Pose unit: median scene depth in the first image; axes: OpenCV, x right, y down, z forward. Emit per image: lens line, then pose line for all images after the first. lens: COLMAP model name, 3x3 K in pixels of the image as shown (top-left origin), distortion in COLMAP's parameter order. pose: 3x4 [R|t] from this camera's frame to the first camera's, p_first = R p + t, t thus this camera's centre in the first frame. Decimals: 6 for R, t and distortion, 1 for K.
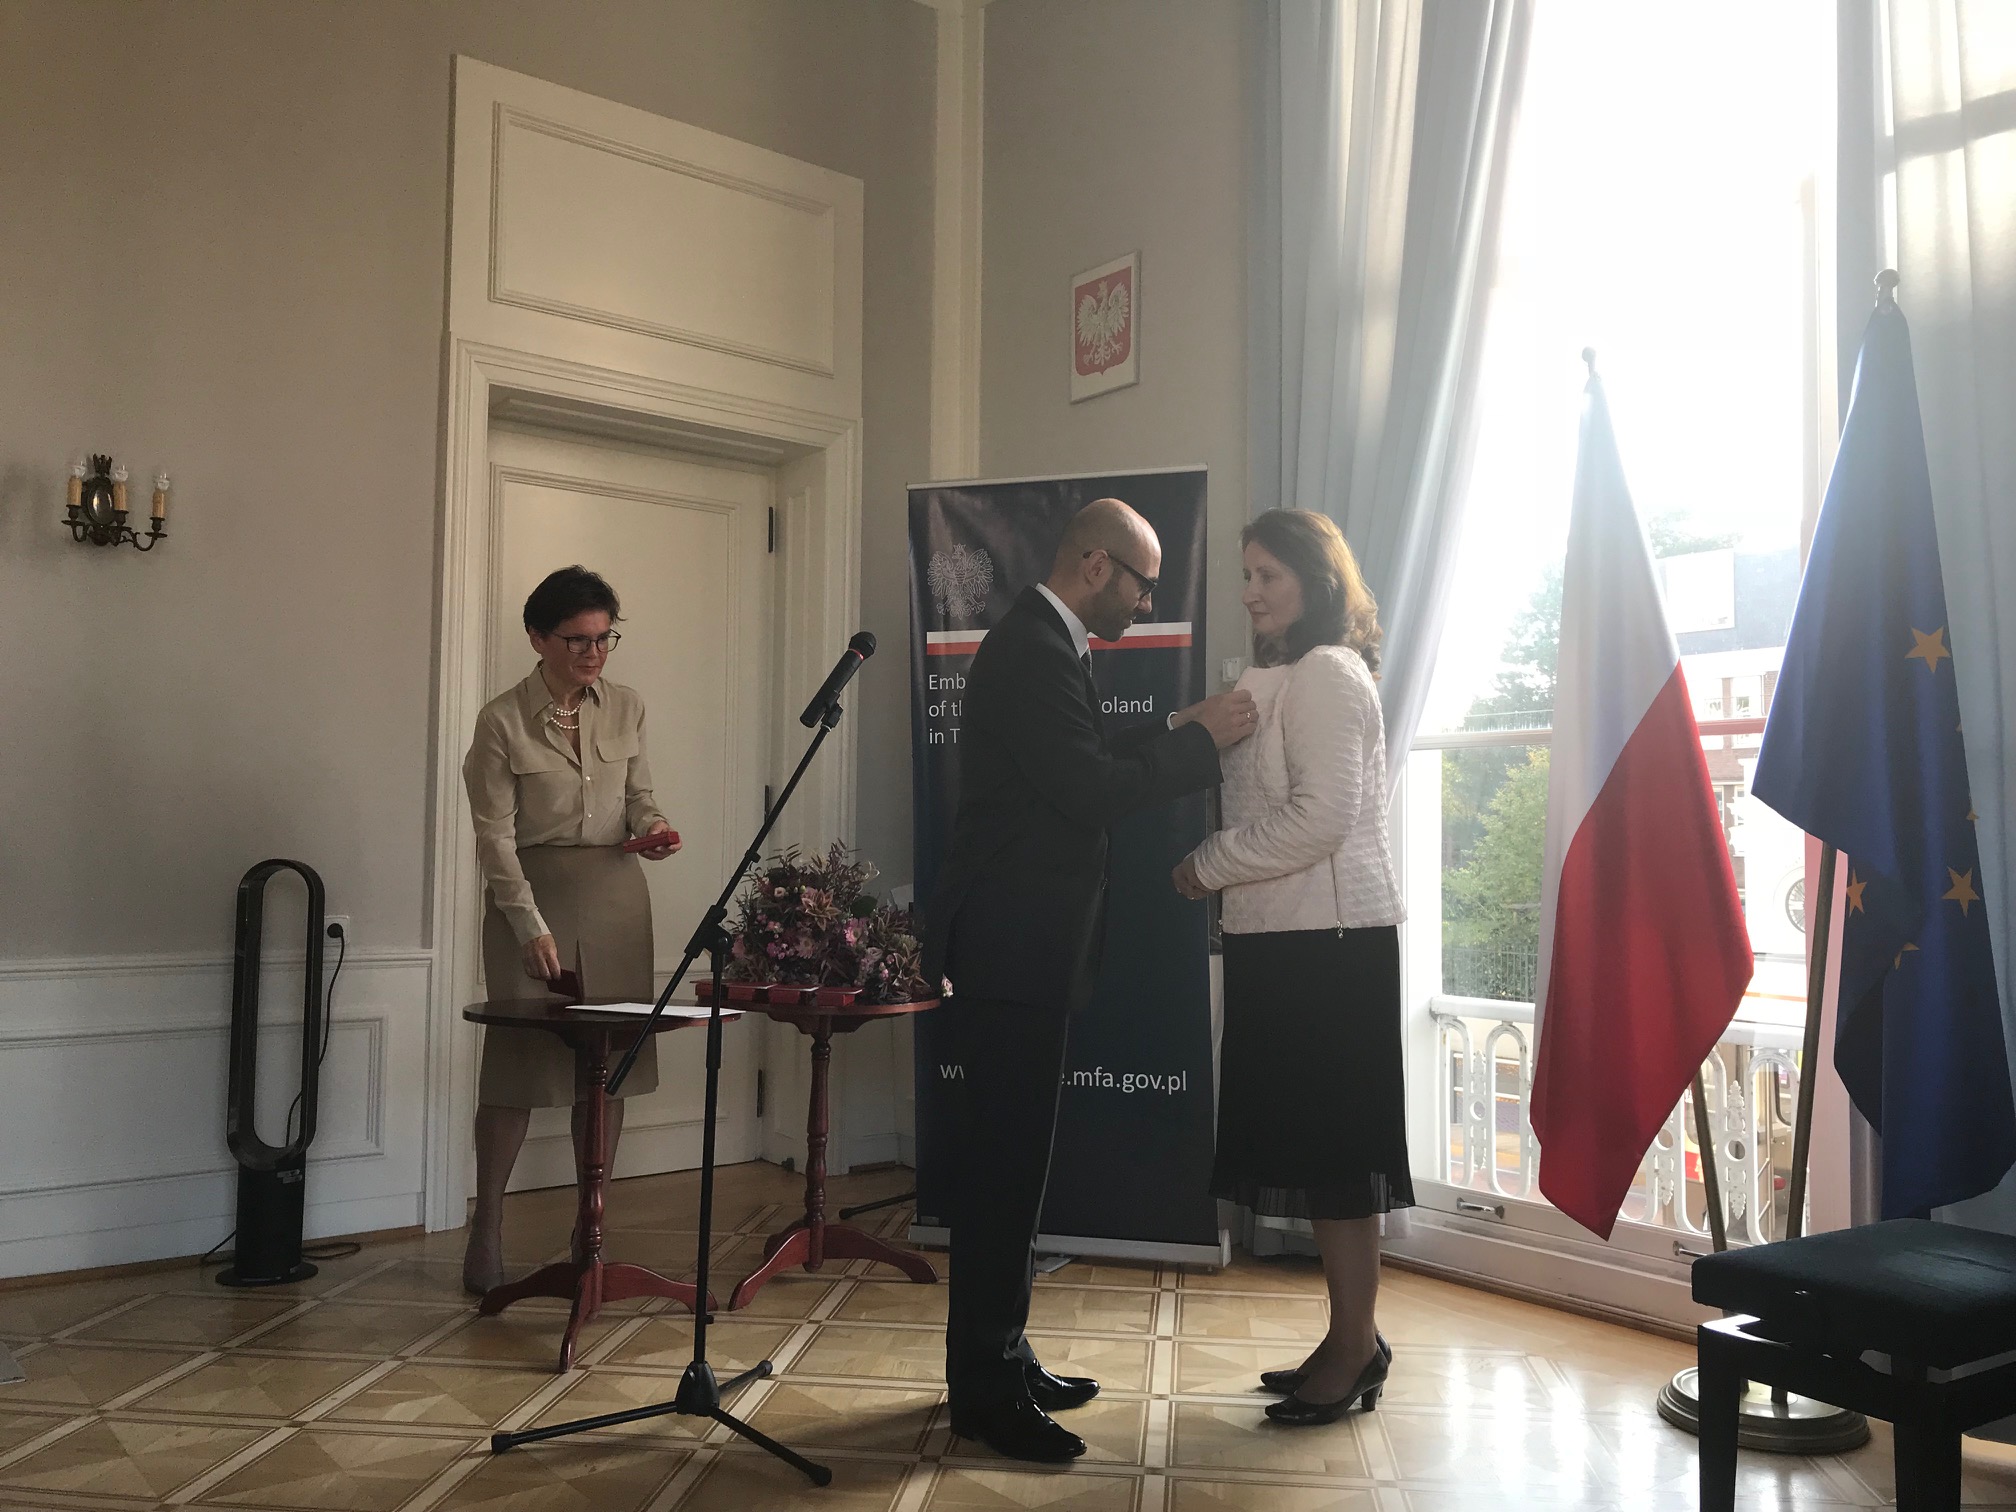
lens RADIAL K [[1655.4, 0, 1008.0], [0, 1655.4, 756.0], [0, 0, 1]] dist [0.021561, -0.002481]
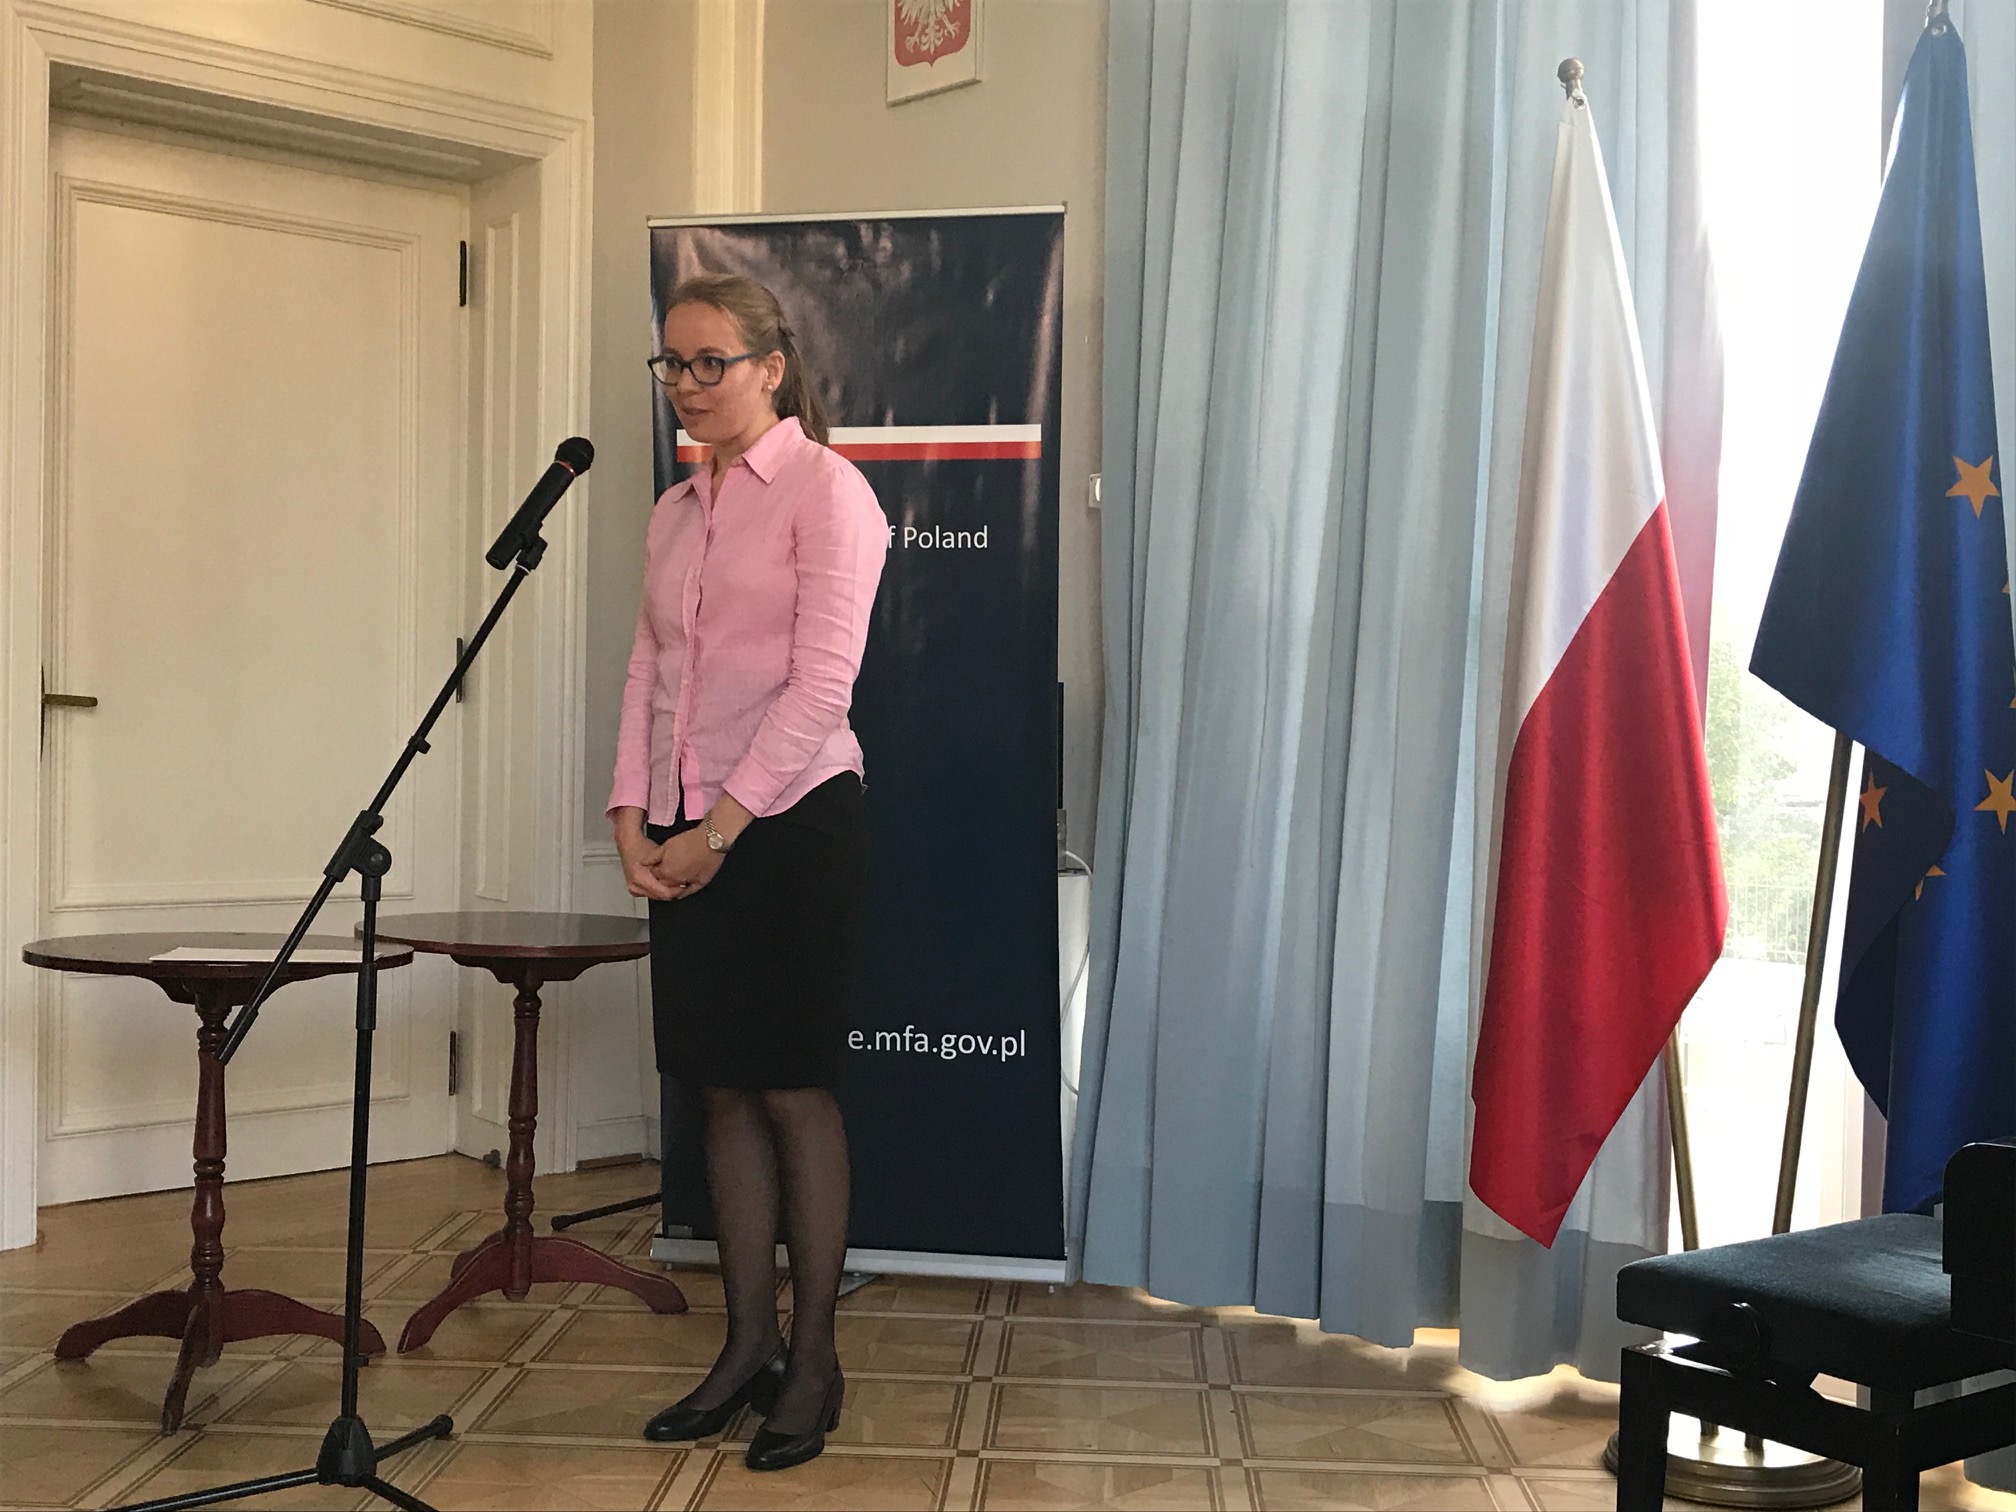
lens RADIAL K [[2367.7, 0, 1008.0], [0, 2367.7, 756.0], [0, 0, 1]] dist [0.141537, -0.406000]
pose [[0.997697, 0.006741, 0.067486, 0.029275], [-0.011614, 0.997331, 0.072086, -0.011503], [-0.066820, -0.072704, 0.995113, -0.060934]]
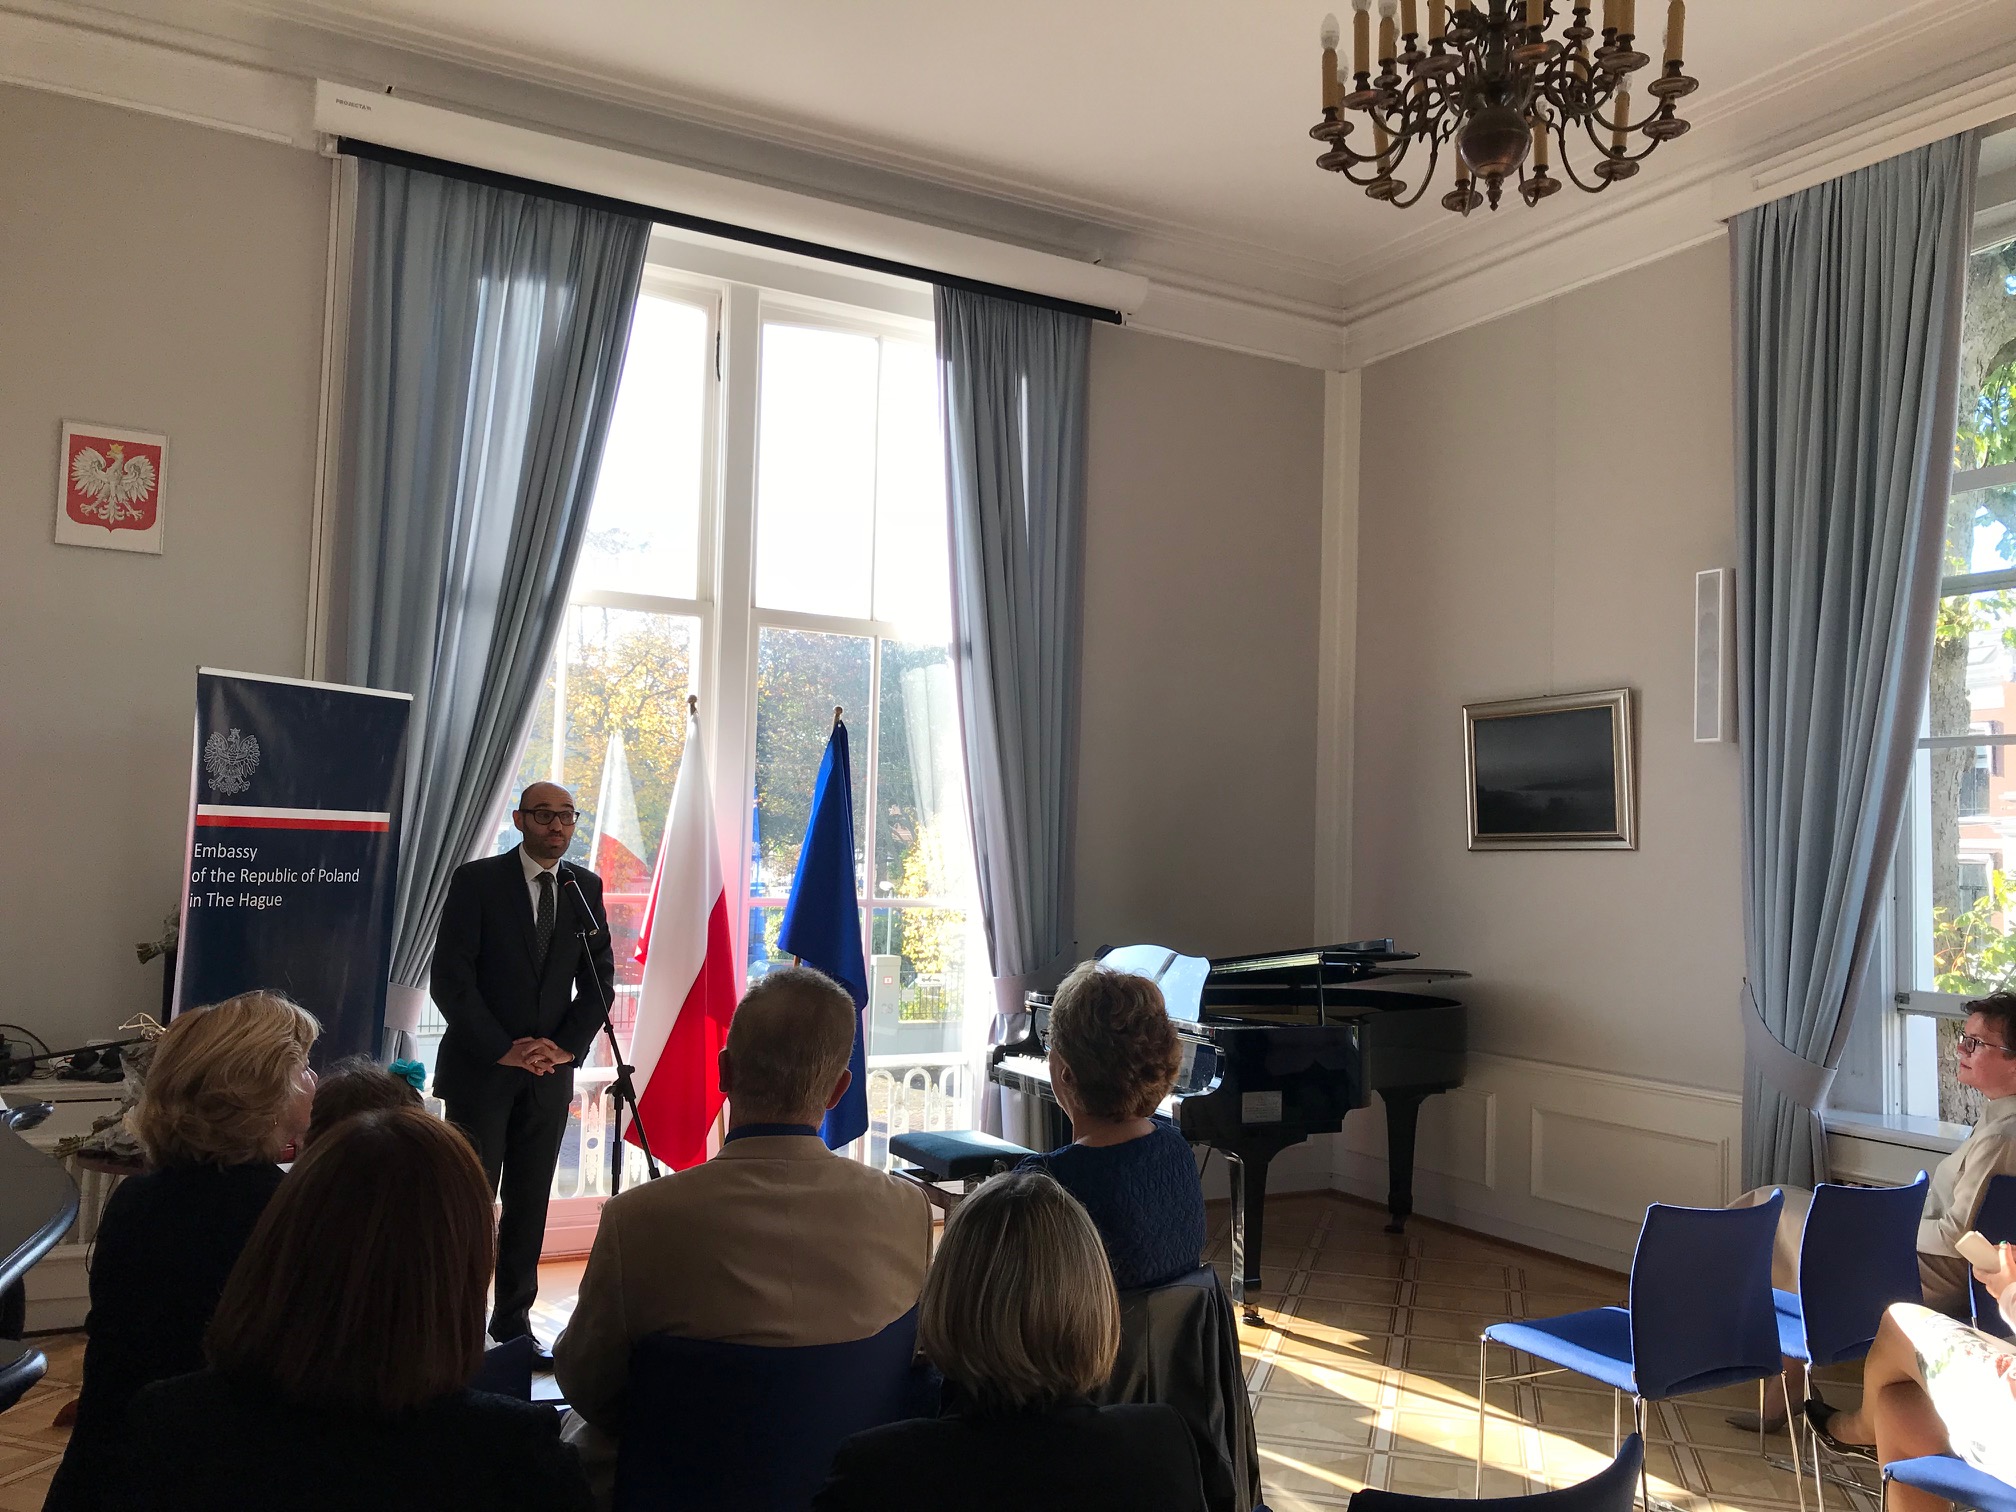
lens RADIAL K [[1655.4, 0, 1008.0], [0, 1655.4, 756.0], [0, 0, 1]] dist [0.021561, -0.002481]
pose [[0.149042, 0.059849, 0.987018, -1.177892], [-0.085561, 0.995204, -0.047425, -0.112105], [-0.985122, -0.077382, 0.153448, 0.338460]]
